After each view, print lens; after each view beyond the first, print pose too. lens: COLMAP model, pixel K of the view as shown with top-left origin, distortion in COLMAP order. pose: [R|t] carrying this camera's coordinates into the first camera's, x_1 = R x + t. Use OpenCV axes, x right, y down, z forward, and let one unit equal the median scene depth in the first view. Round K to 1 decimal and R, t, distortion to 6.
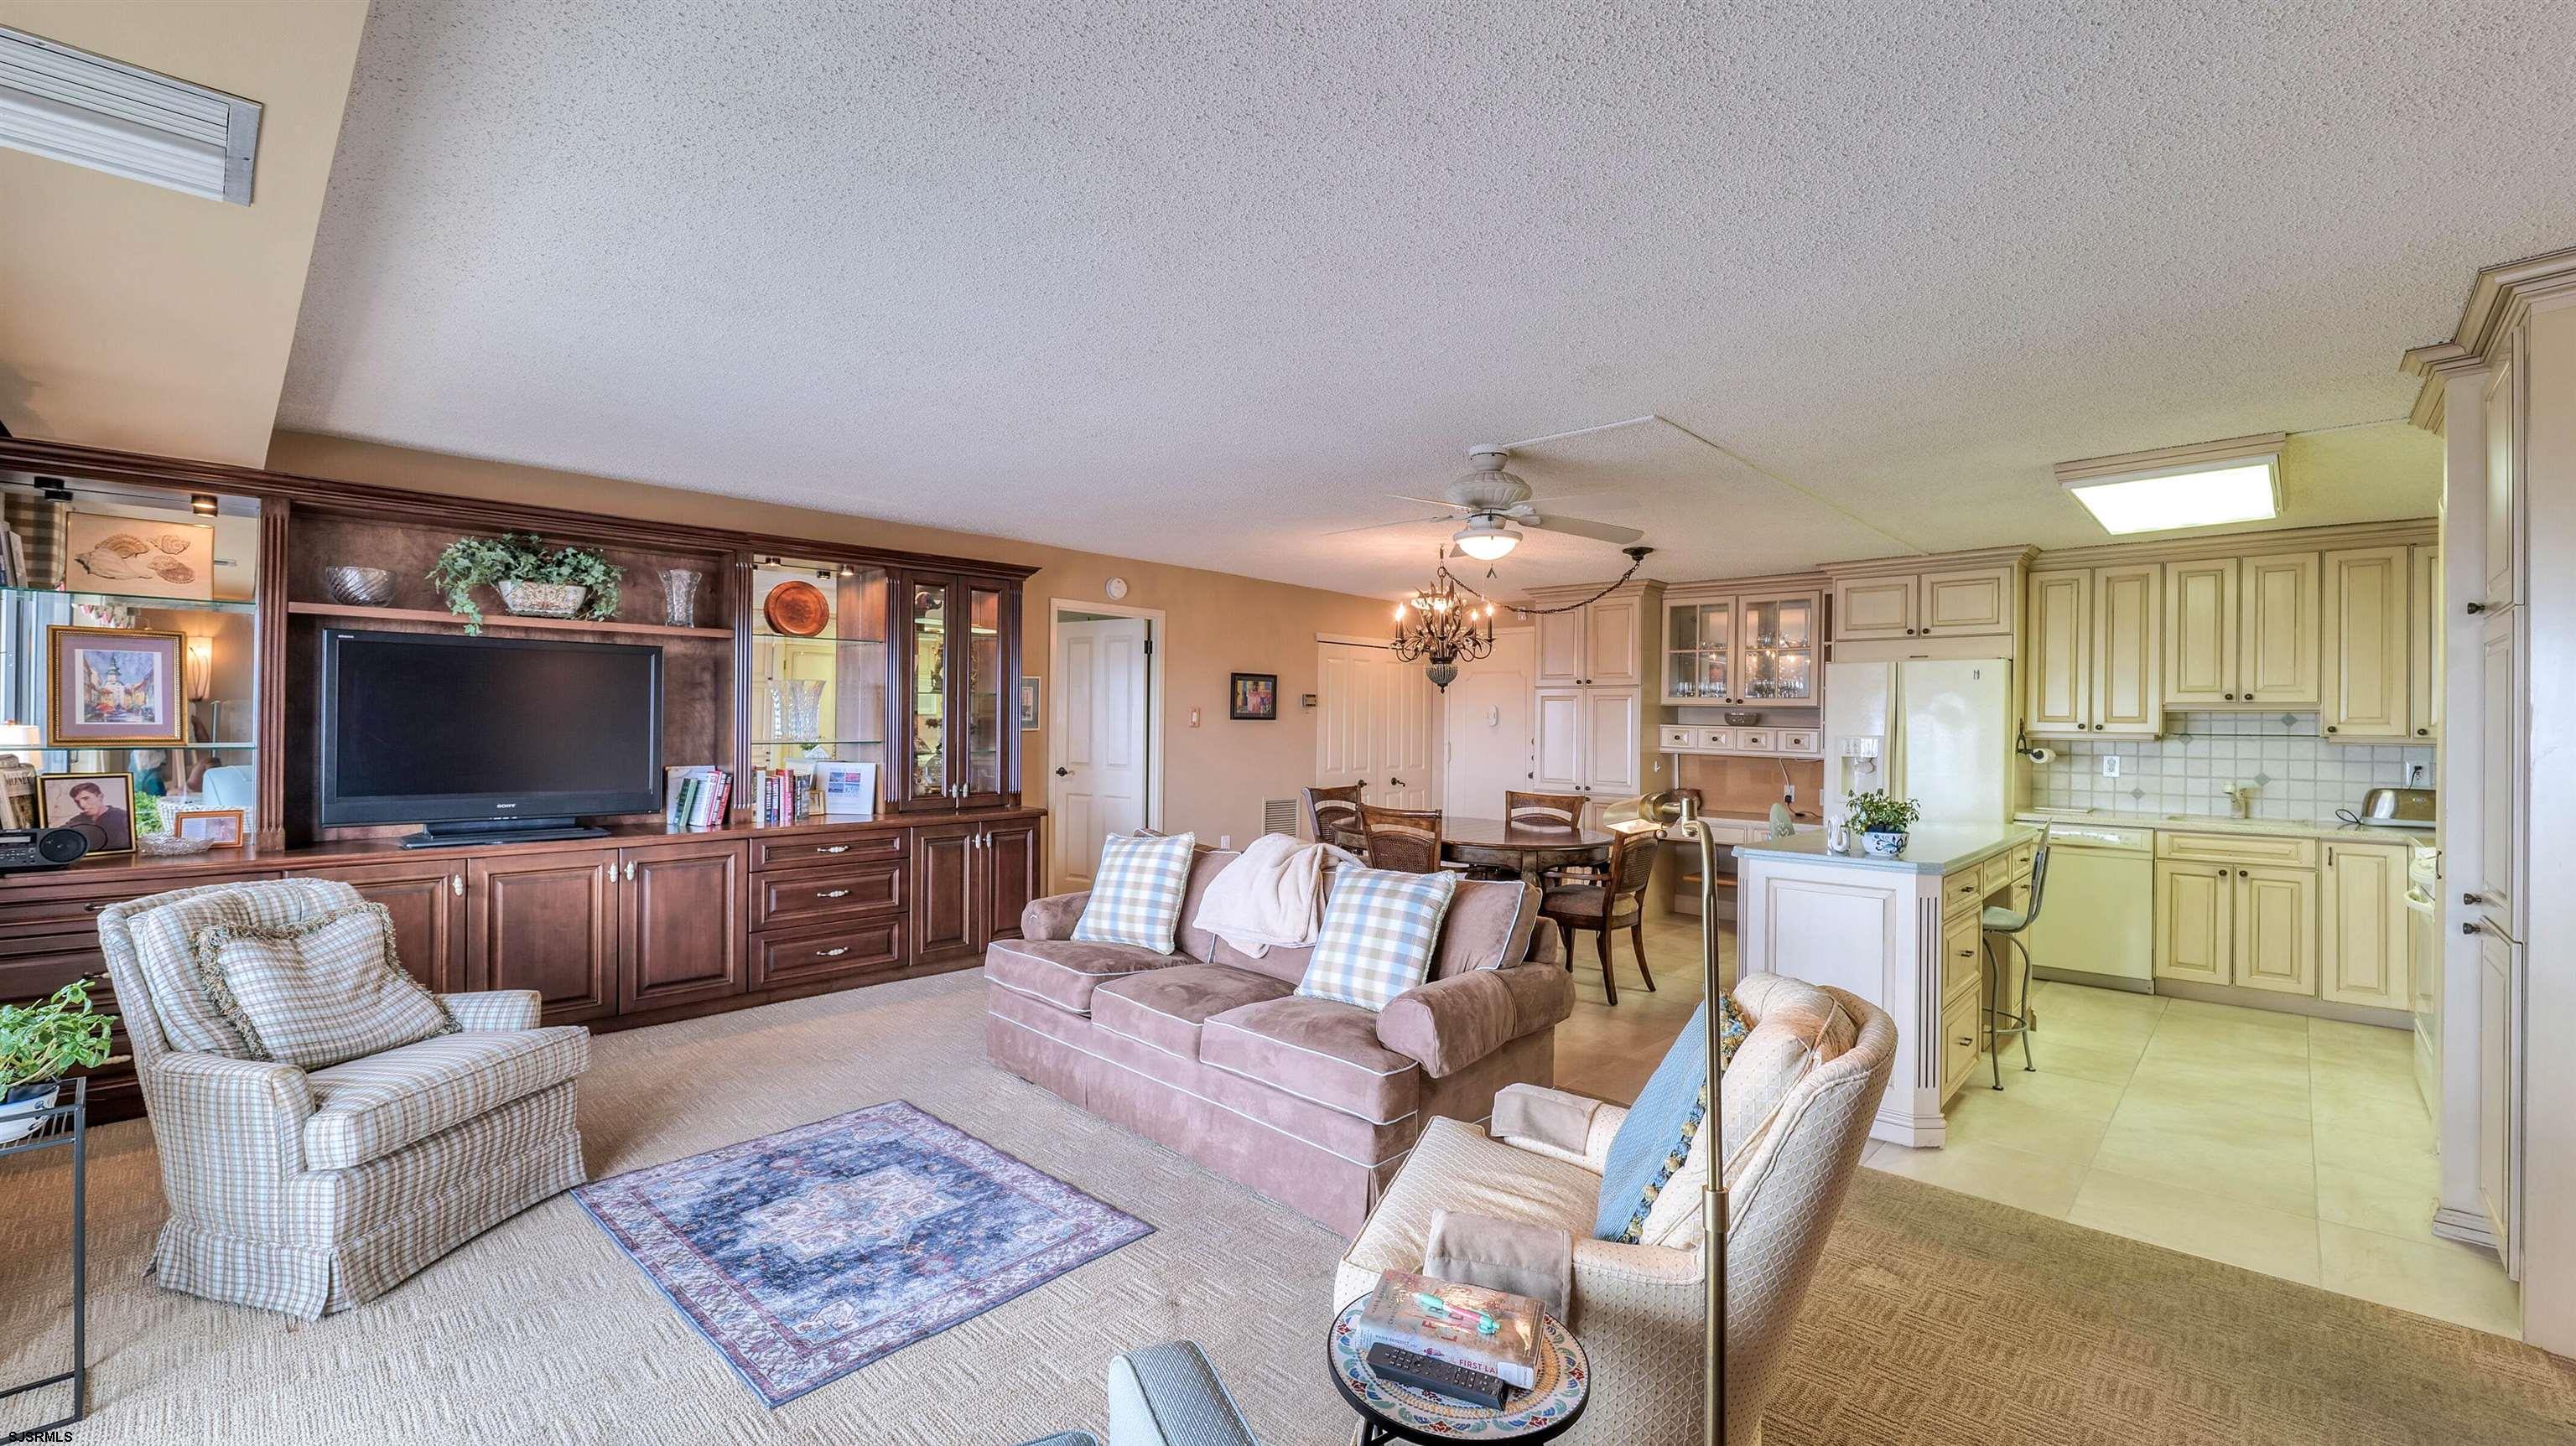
lens RADIAL K [[1053.5, 0, 1276.7], [0, 1053.5, 720.6], [0, 0, 1]] dist [-0.012221, 0.001665]
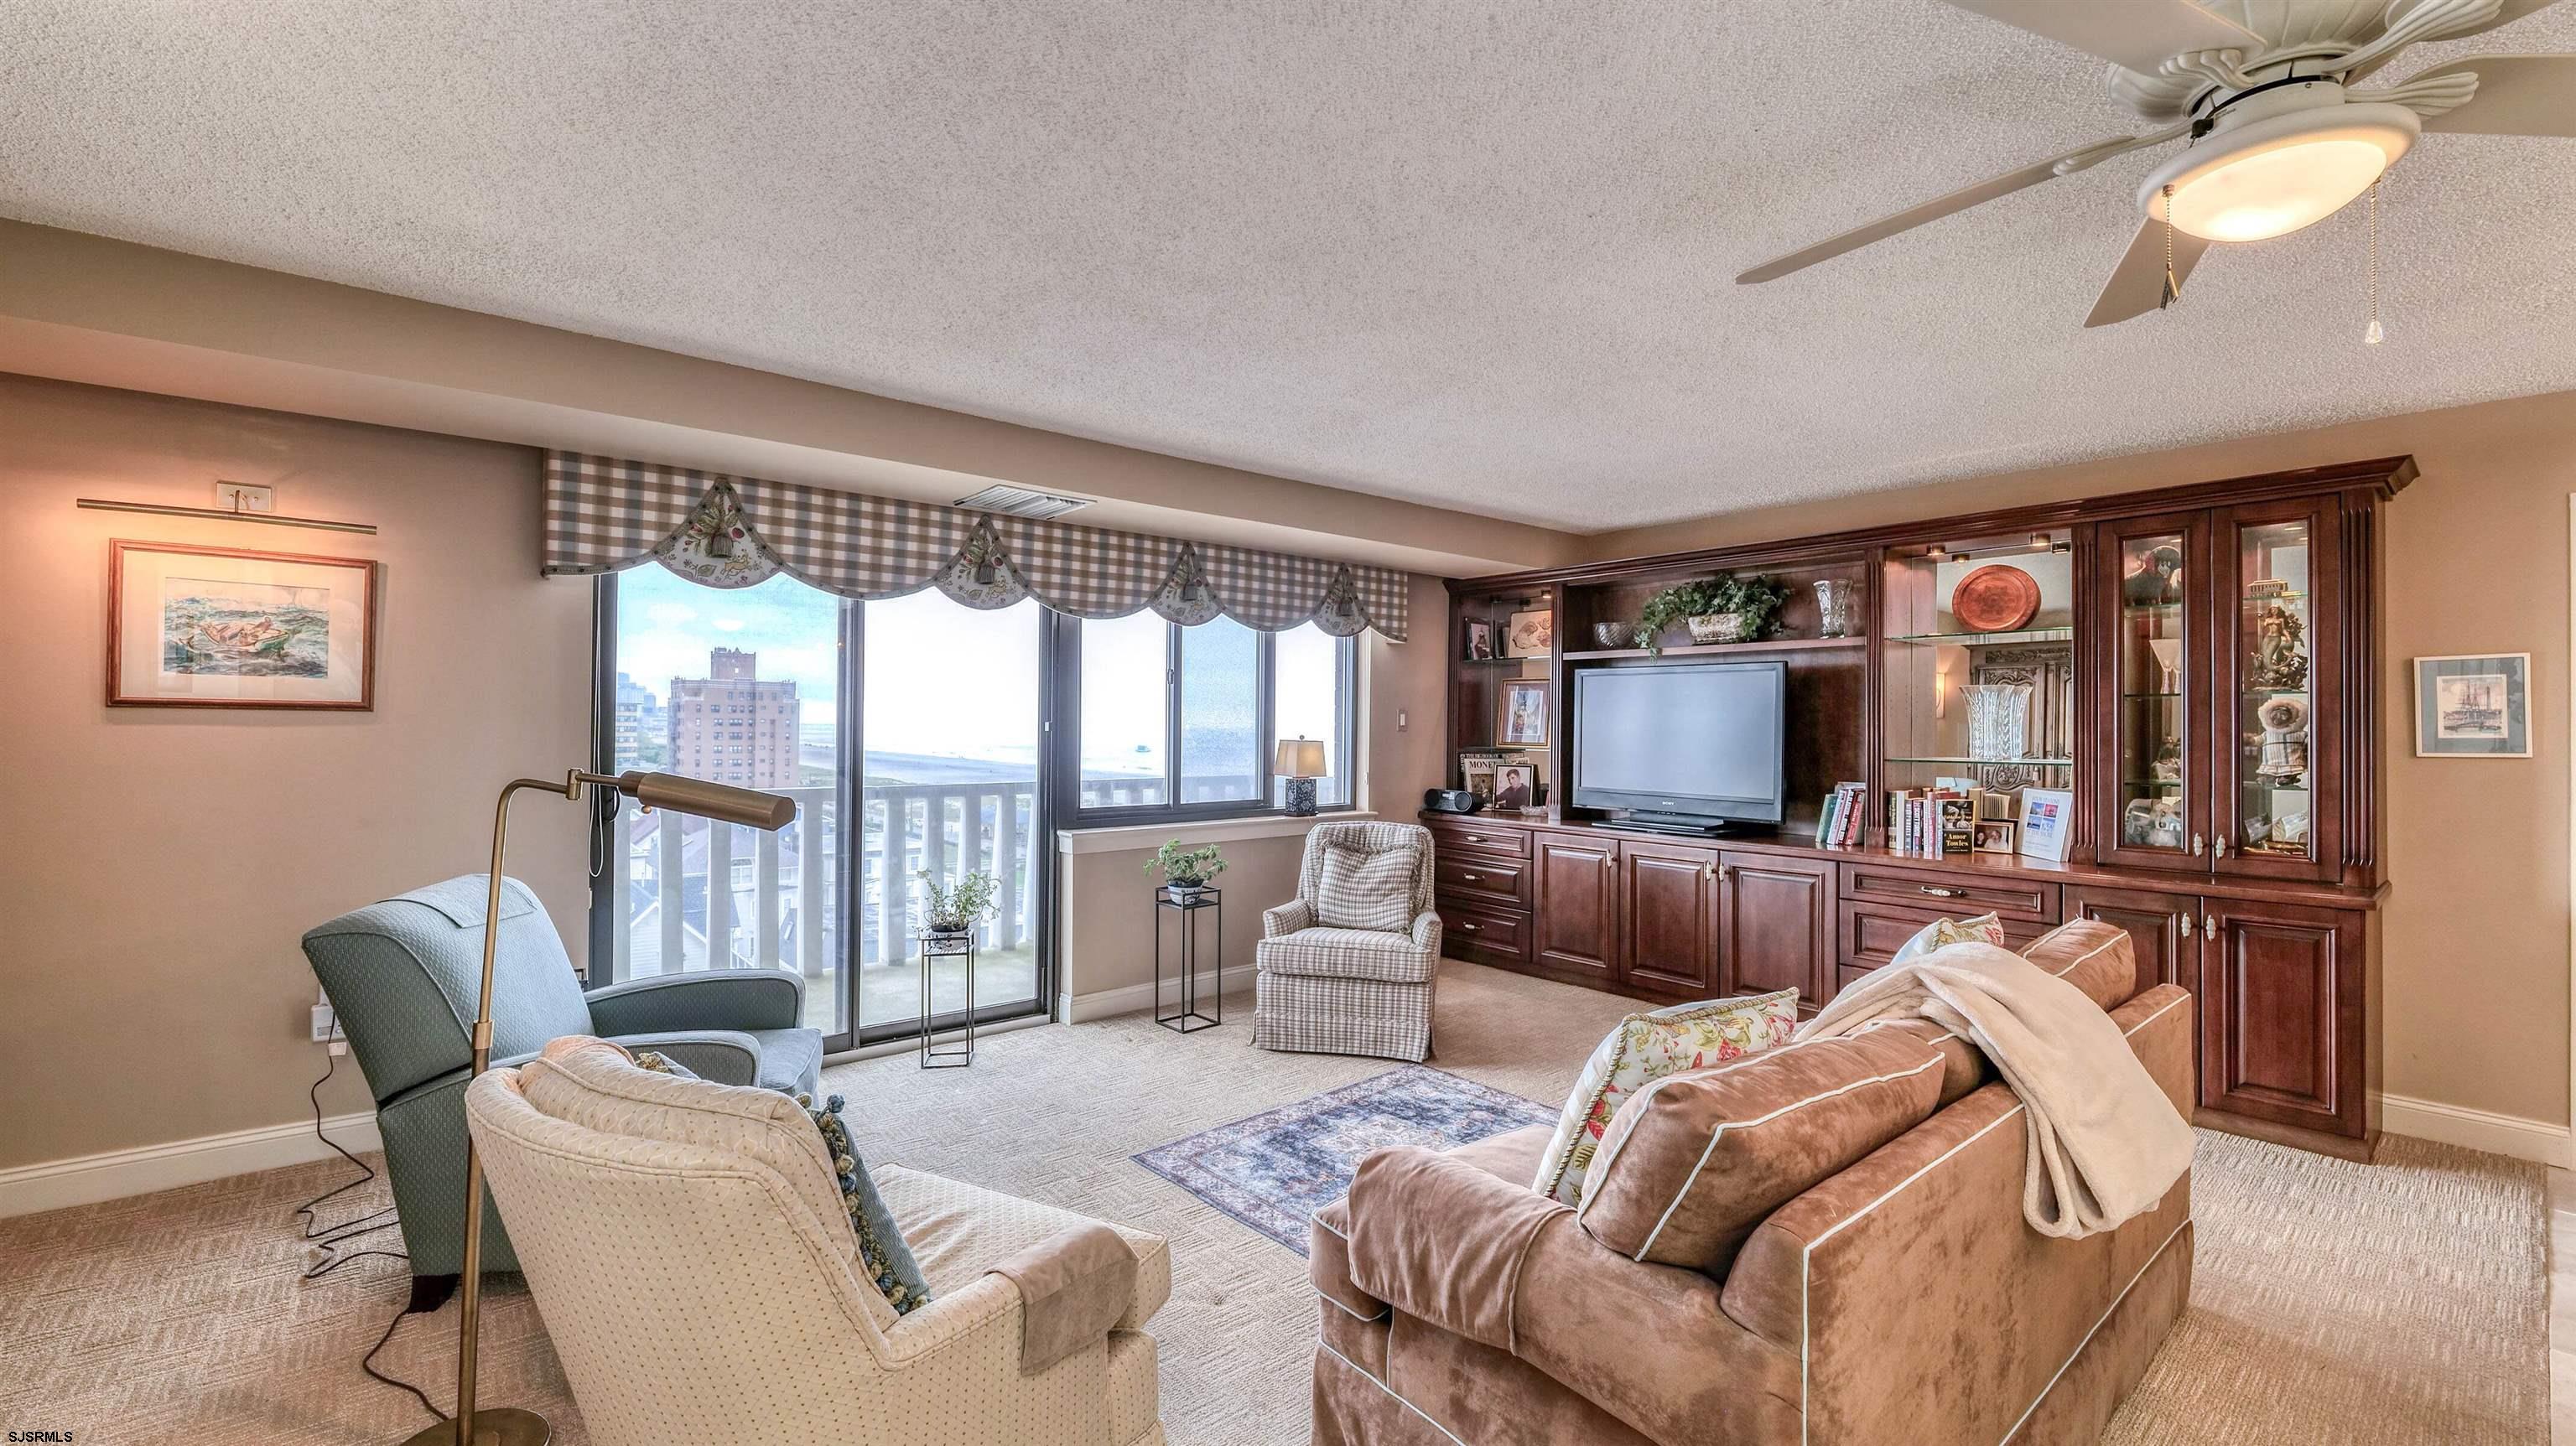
lens RADIAL K [[1053.5, 0, 1280.2], [0, 1053.5, 720.5], [0, 0, 1]] dist [-0.012221, 0.001665]
pose [[-0.110122, -0.016209, -0.993786, 0.763738], [-0.011244, 0.999823, -0.015062, 0.012448], [0.993854, 0.009515, -0.110285, 0.984087]]
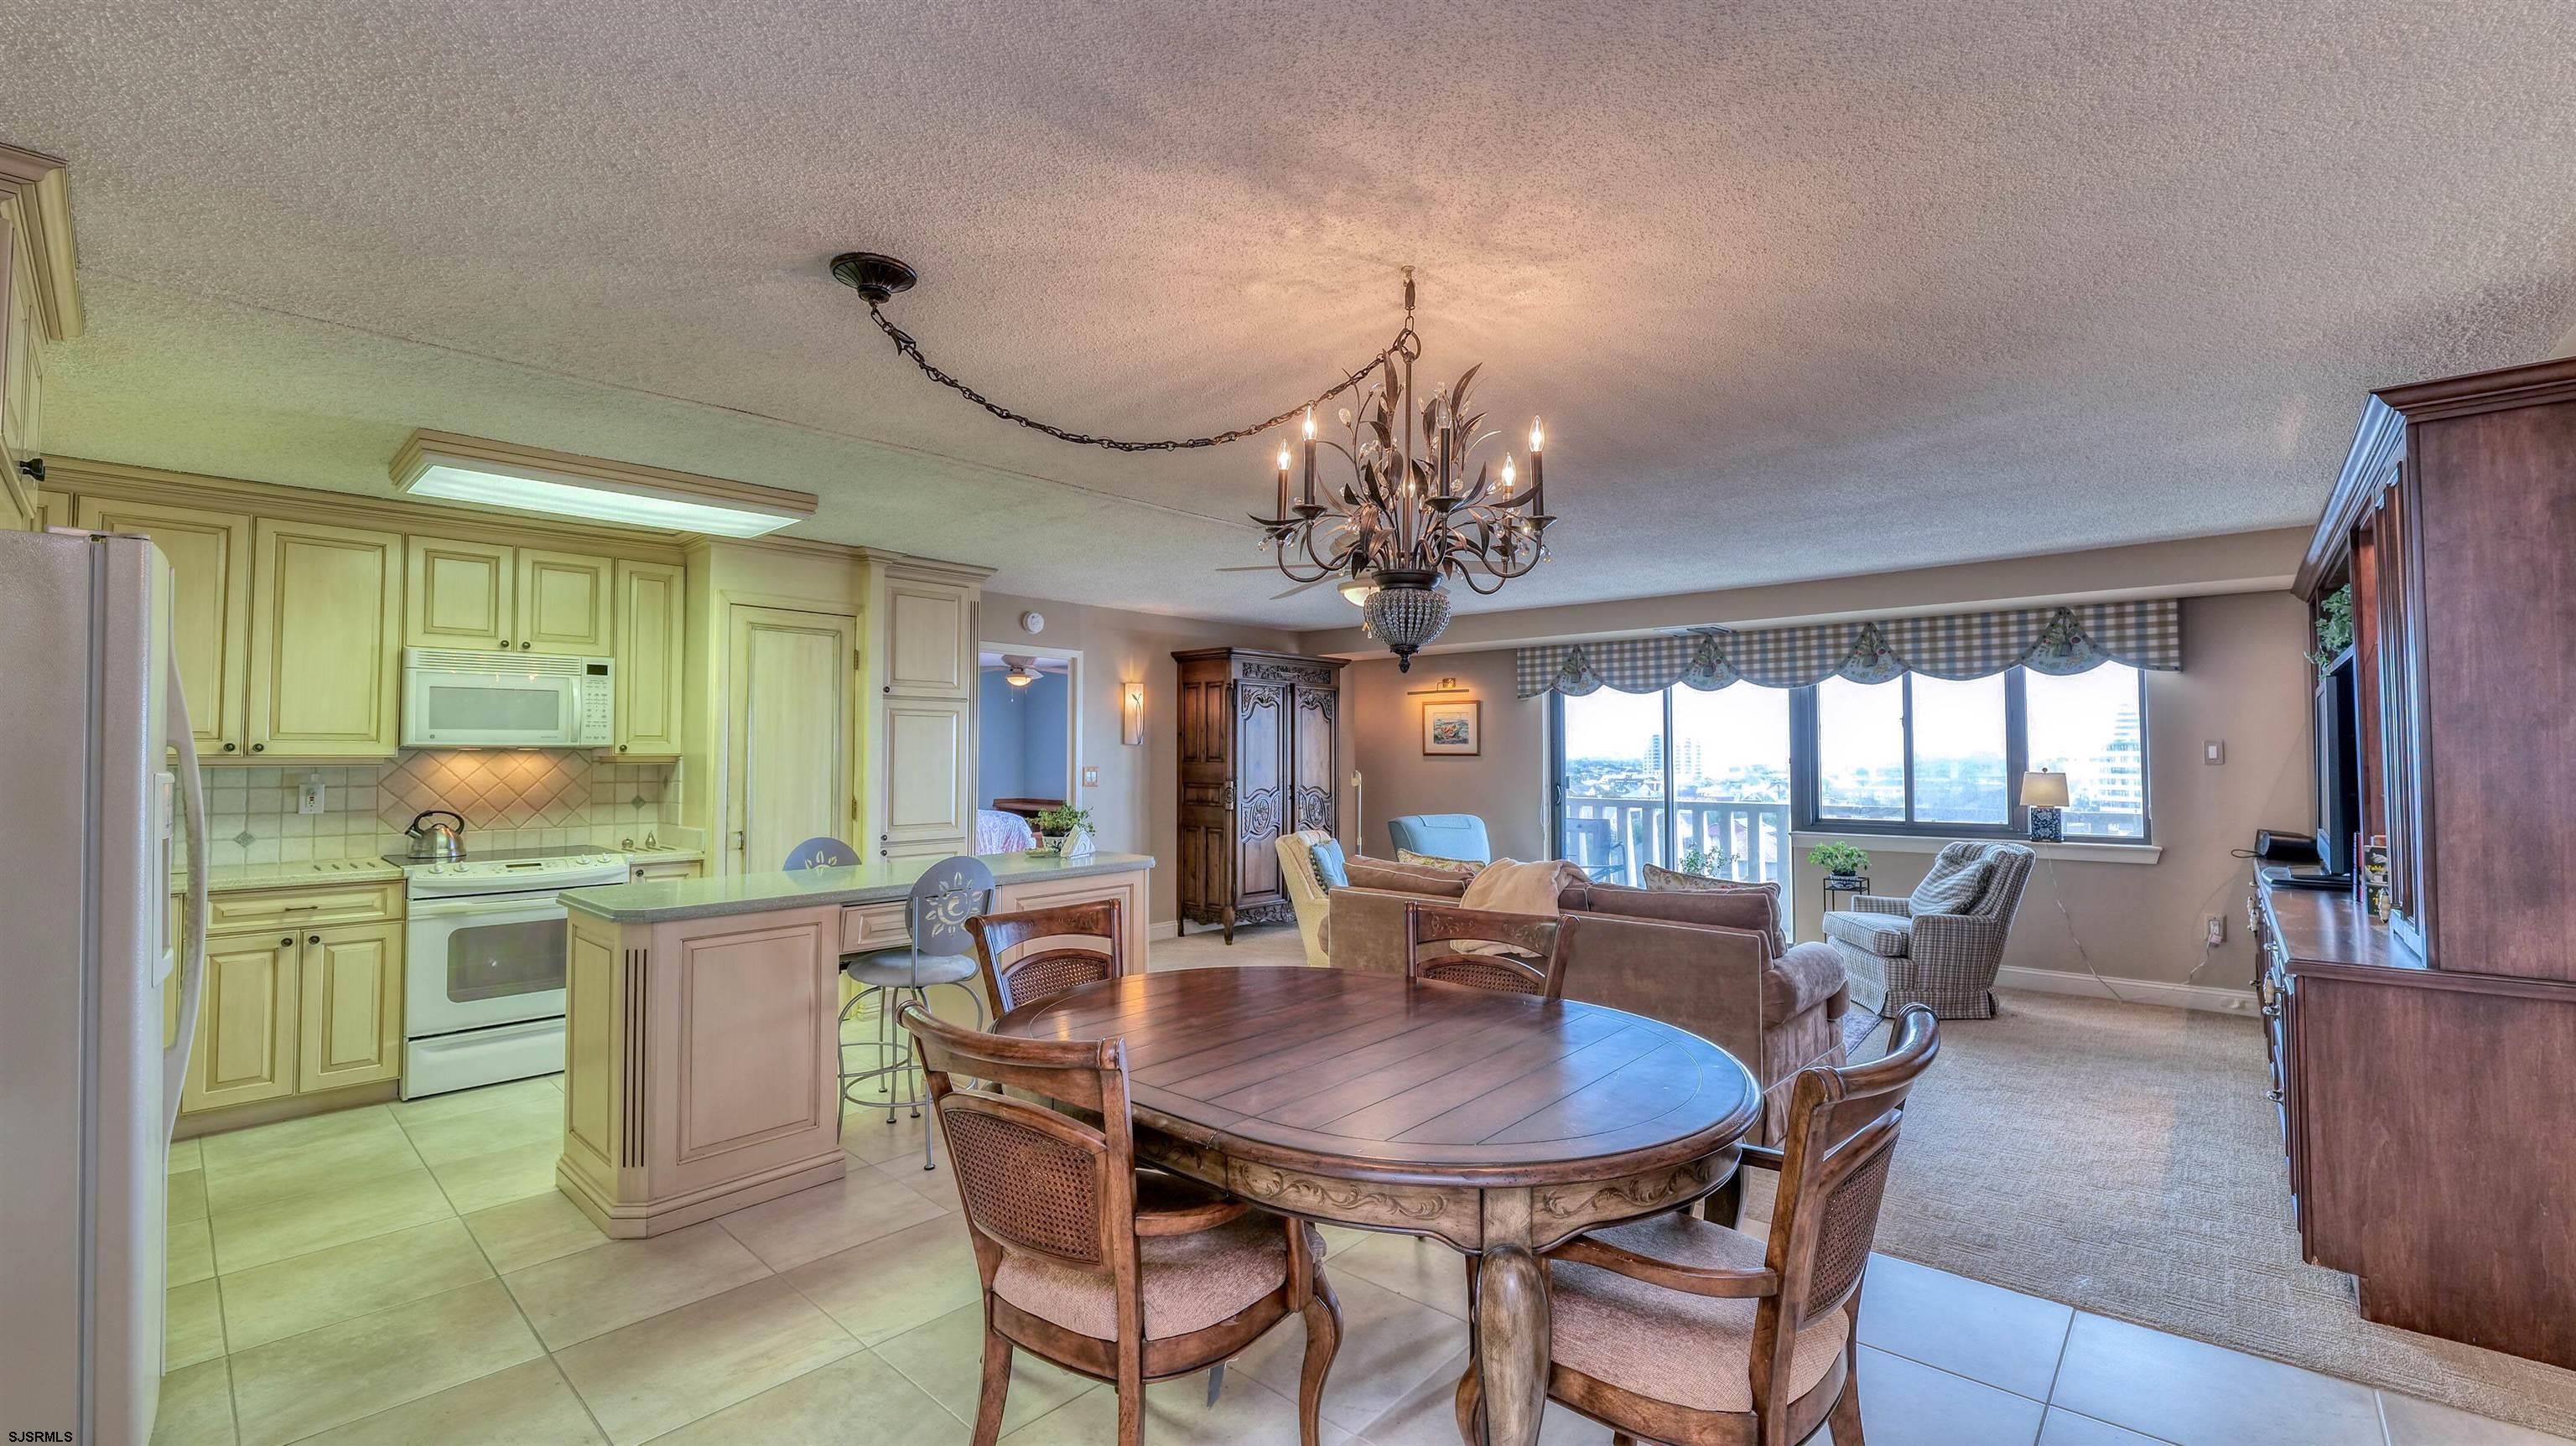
lens RADIAL K [[1053.5, 0, 1274.1], [0, 1053.5, 726.7], [0, 0, 1]] dist [-0.012221, 0.001665]
pose [[-0.999611, -0.013553, -0.024362, 0.436078], [-0.012835, 0.999486, -0.029392, 0.008676], [0.024748, -0.029067, -0.999271, 2.852446]]
